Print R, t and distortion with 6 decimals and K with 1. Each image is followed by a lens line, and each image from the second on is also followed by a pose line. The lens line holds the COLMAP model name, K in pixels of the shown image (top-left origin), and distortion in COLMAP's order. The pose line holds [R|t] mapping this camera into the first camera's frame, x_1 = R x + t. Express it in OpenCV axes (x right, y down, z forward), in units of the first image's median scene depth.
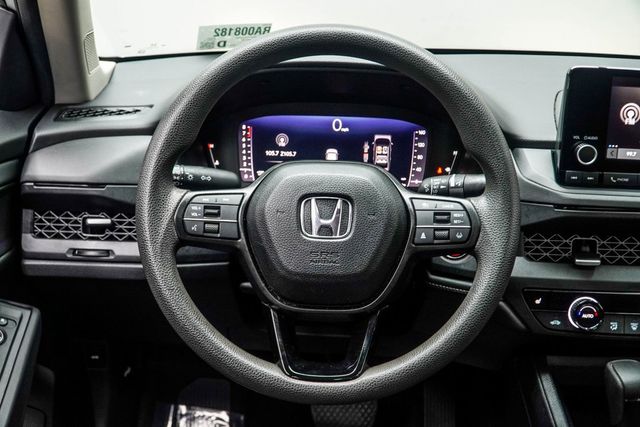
lens RADIAL K [[865.5, 0, 320.0], [0, 865.5, 213.5], [0, 0, 1]] dist [-0.023031, -0.056905]
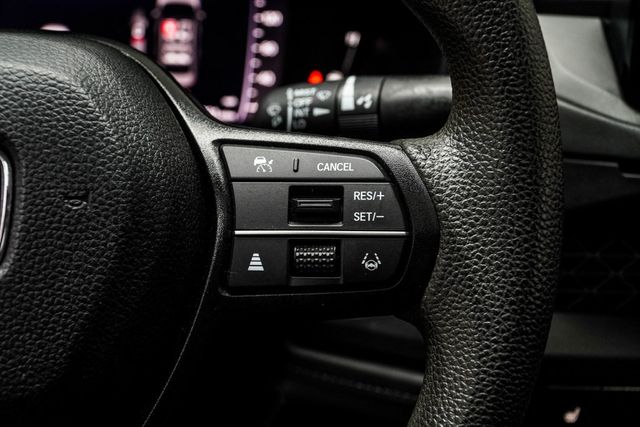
lens RADIAL K [[1154.1, 0, 320.0], [0, 1154.1, 213.5], [0, 0, 1]] dist [-0.001088, -0.000594]
pose [[0.991384, -0.009302, 0.130659, 0.086720], [0.005093, 0.999458, 0.032509, -0.005013], [-0.130891, -0.031563, 0.990894, 0.578124]]
